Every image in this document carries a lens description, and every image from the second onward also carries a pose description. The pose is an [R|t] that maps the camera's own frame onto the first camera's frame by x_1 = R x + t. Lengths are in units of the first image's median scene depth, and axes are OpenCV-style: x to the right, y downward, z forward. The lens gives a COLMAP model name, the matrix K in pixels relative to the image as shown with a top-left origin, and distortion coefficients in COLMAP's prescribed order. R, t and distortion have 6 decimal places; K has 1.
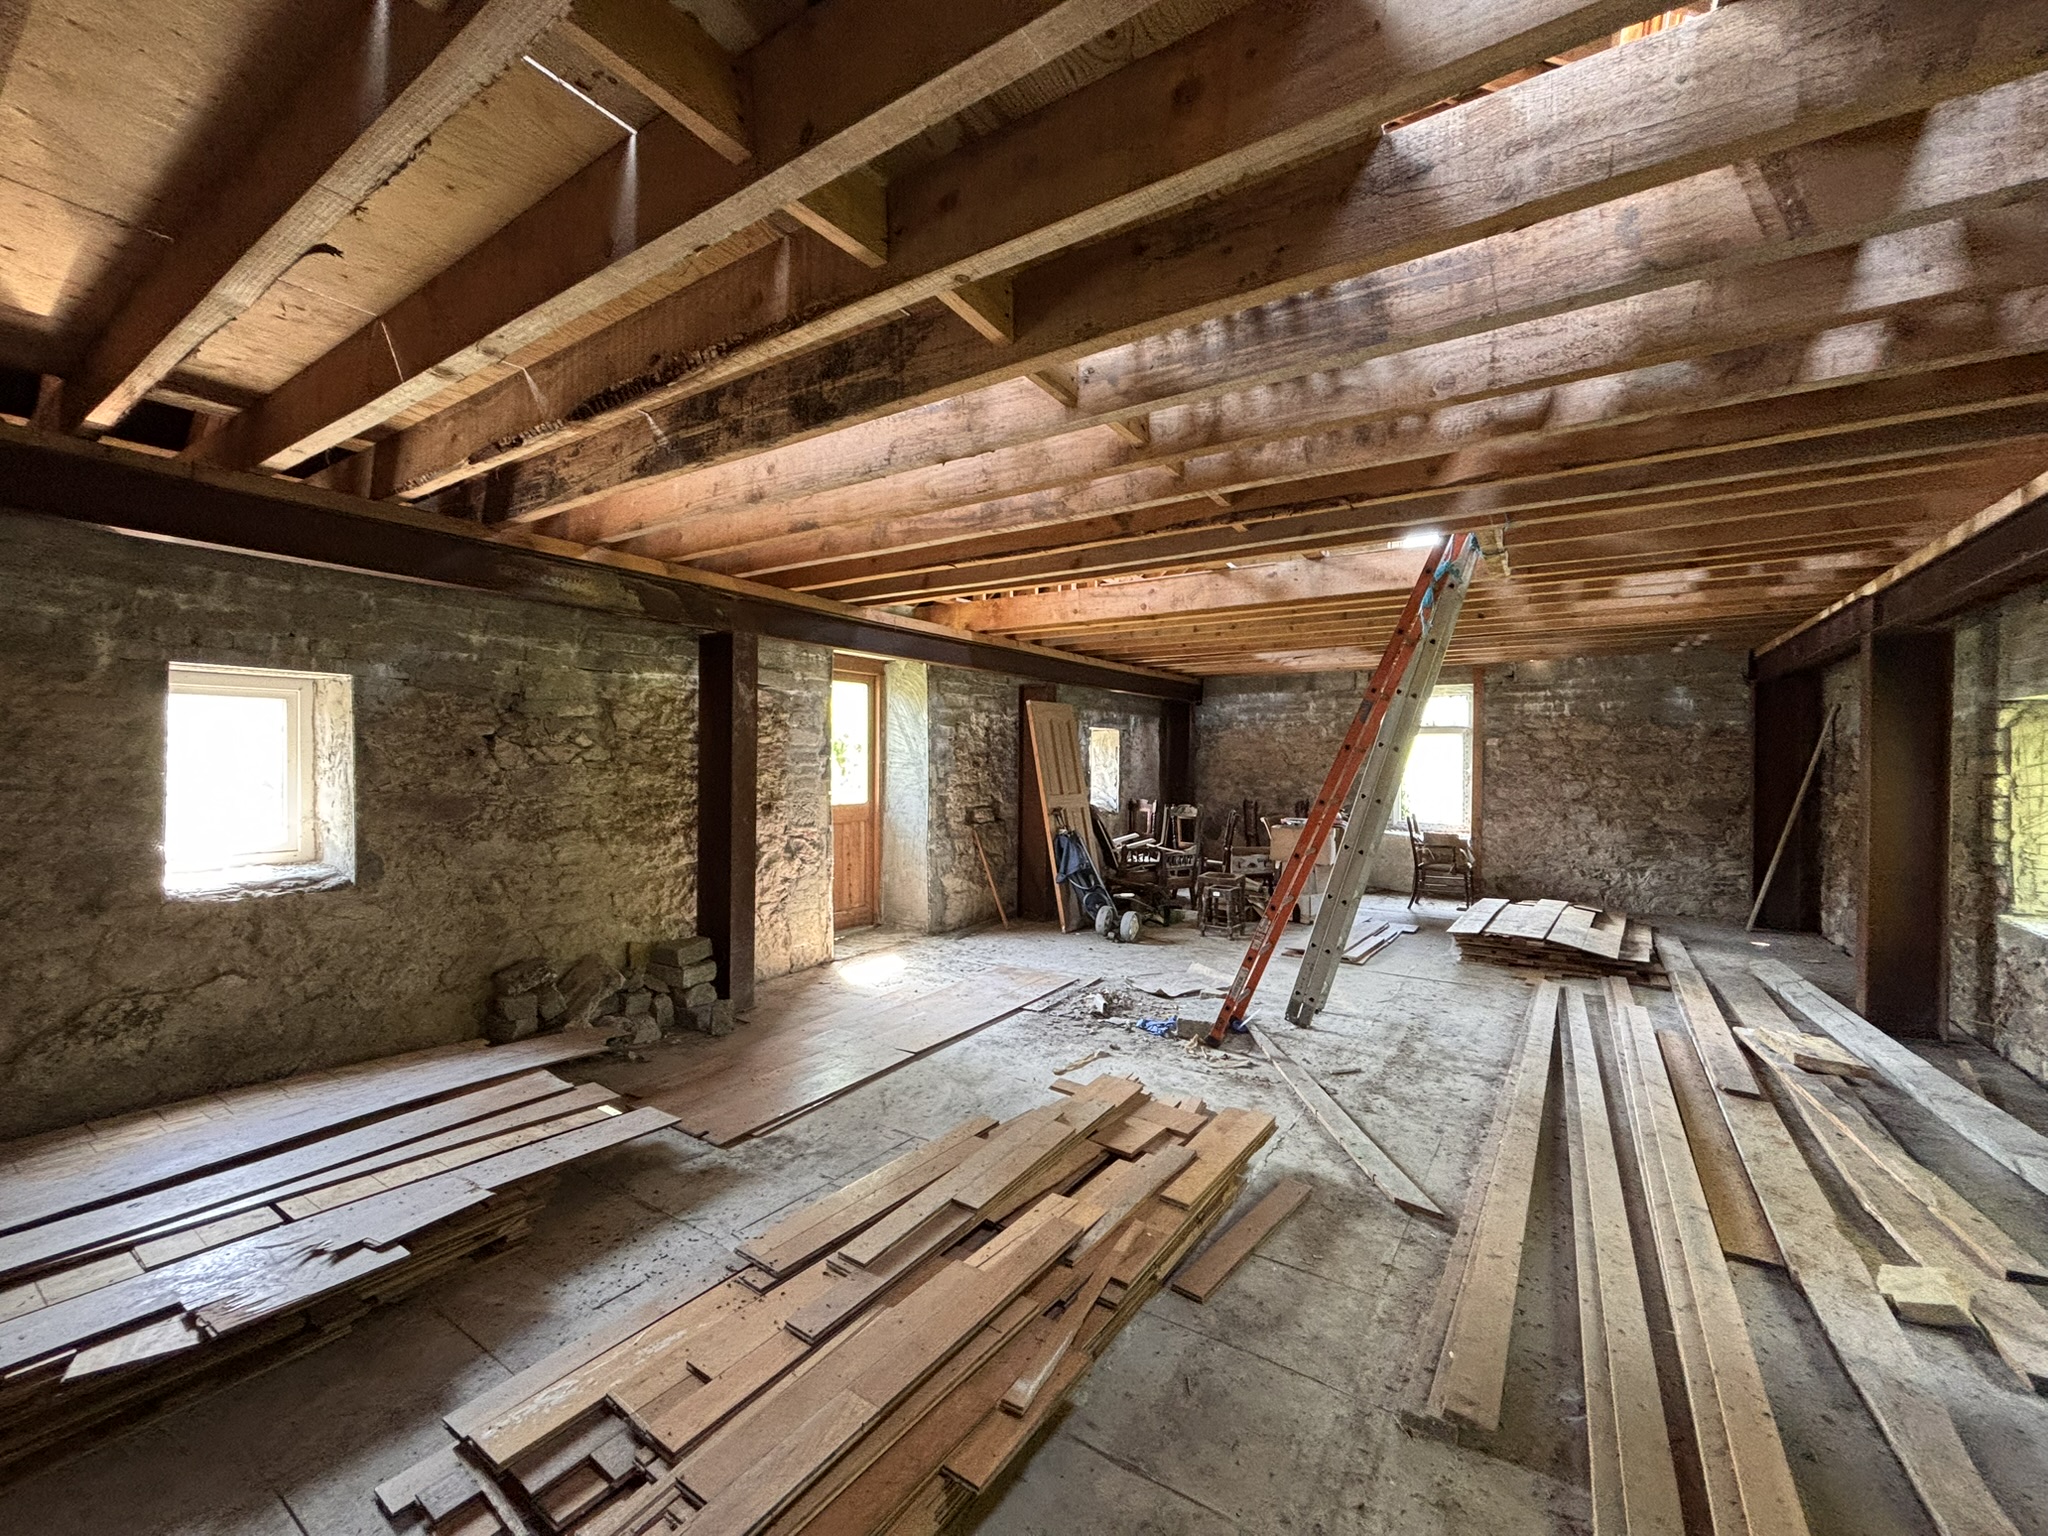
lens RADIAL K [[822.3, 0, 1021.3], [0, 822.3, 766.0], [0, 0, 1]] dist [-0.000428, -0.000600]
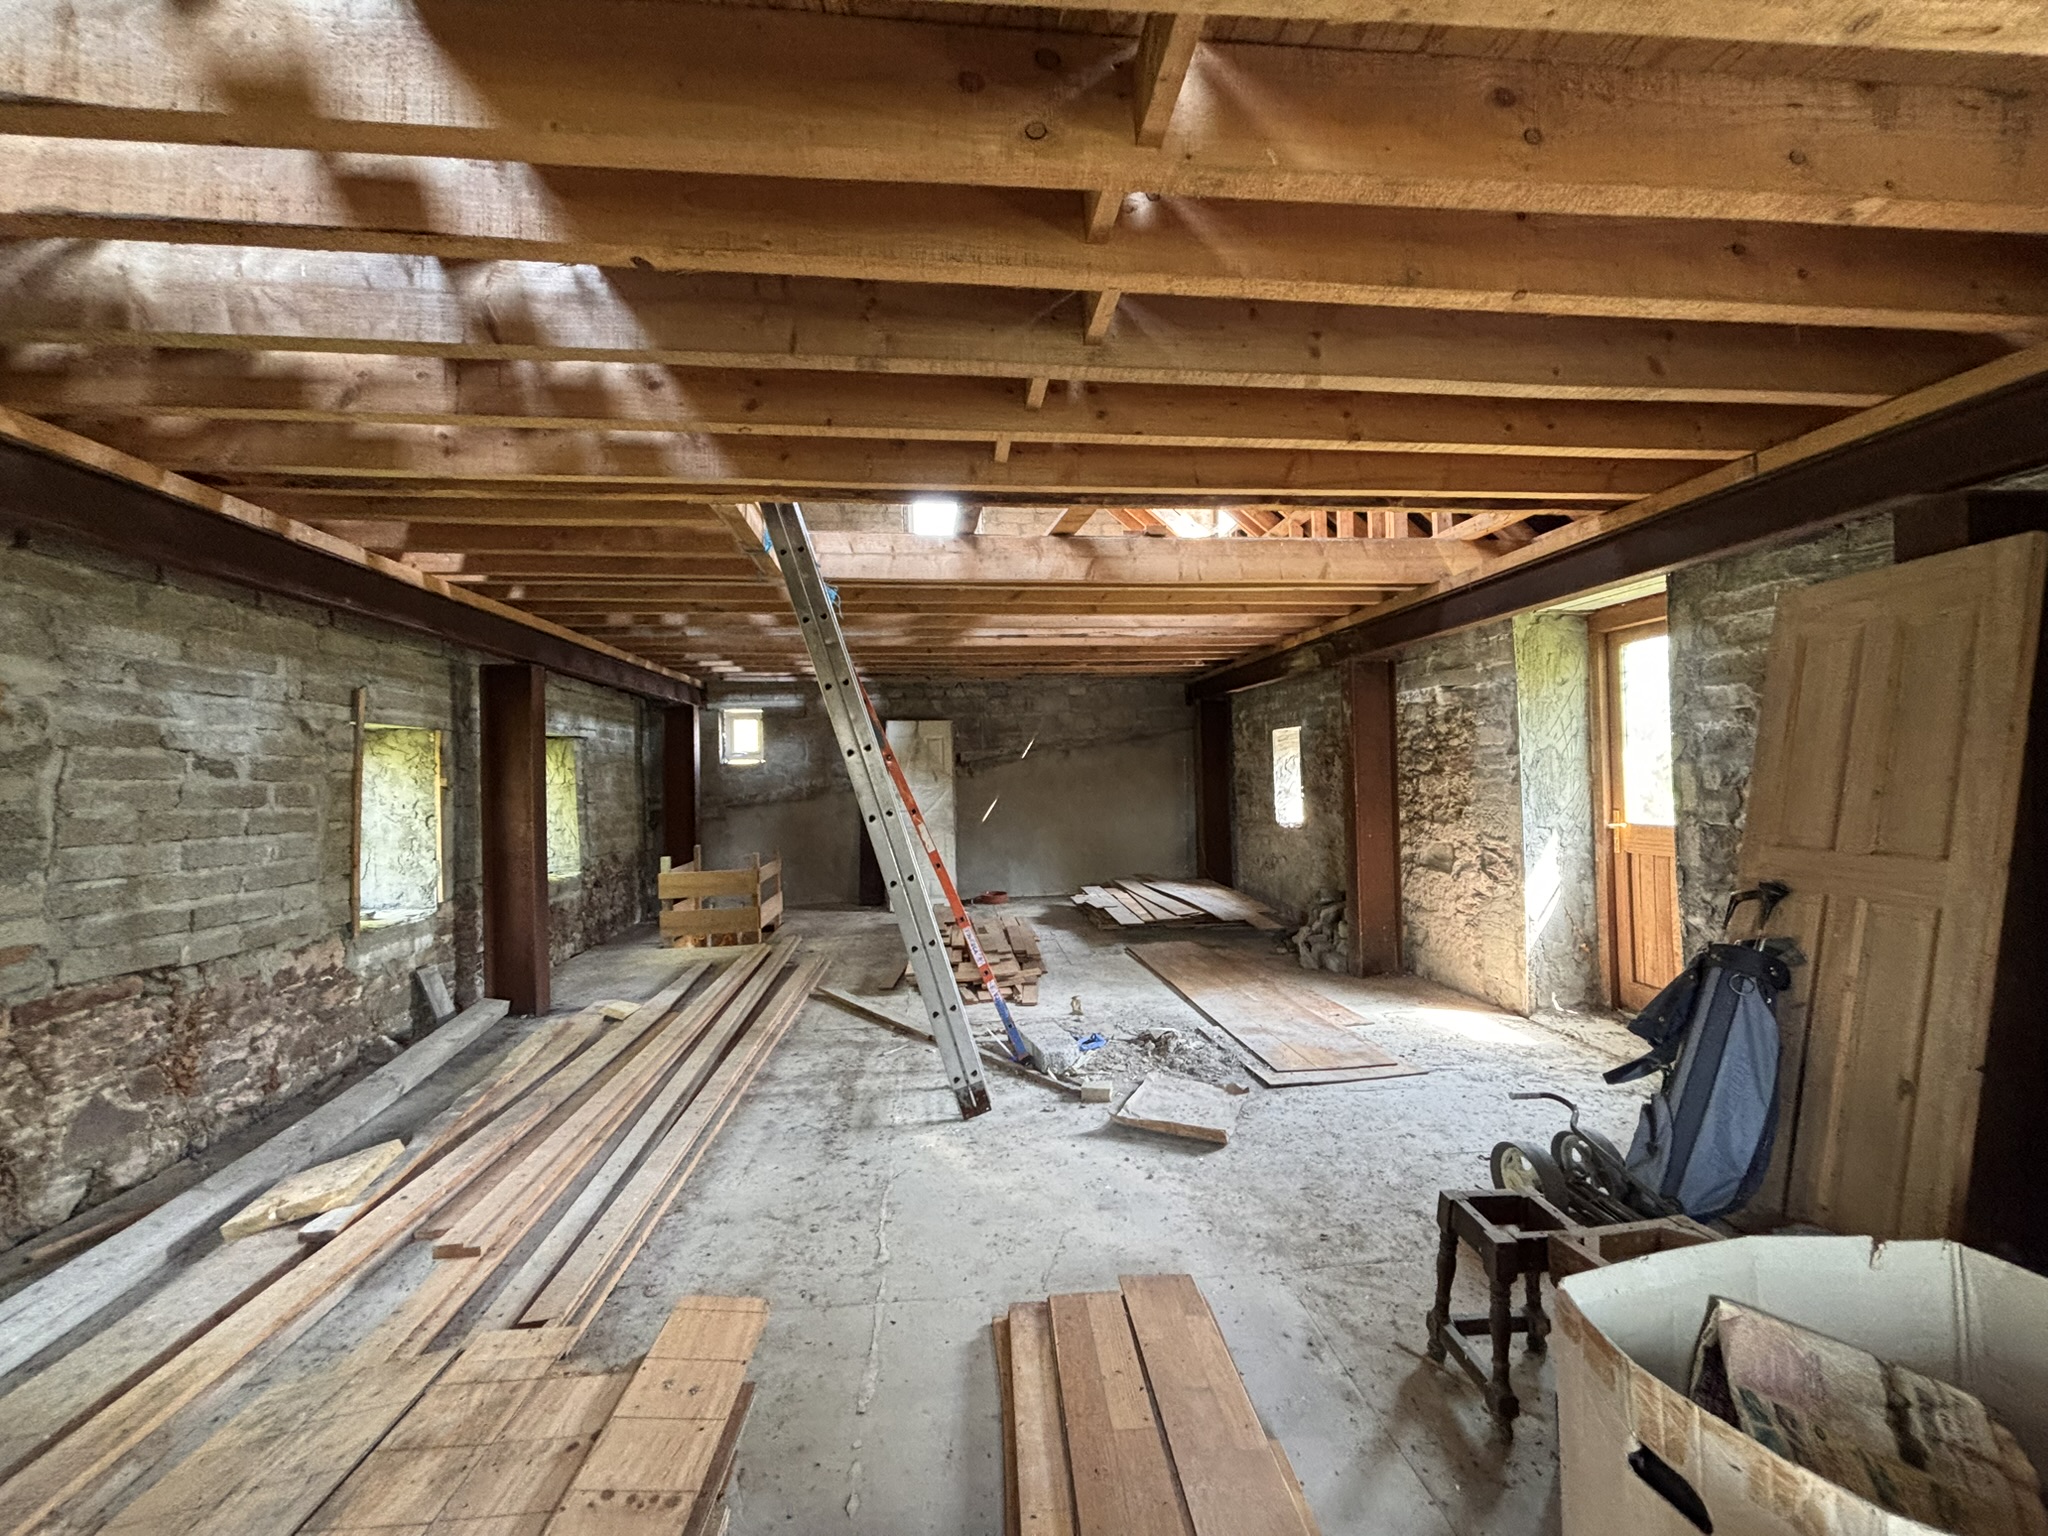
lens RADIAL K [[822.3, 0, 1020.2], [0, 822.3, 760.0], [0, 0, 1]] dist [-0.000428, -0.000600]
pose [[-0.768888, -0.000254, -0.639383, 0.678857], [0.004213, 0.999976, -0.005464, -0.006475], [0.639369, -0.006894, -0.768869, 1.373401]]
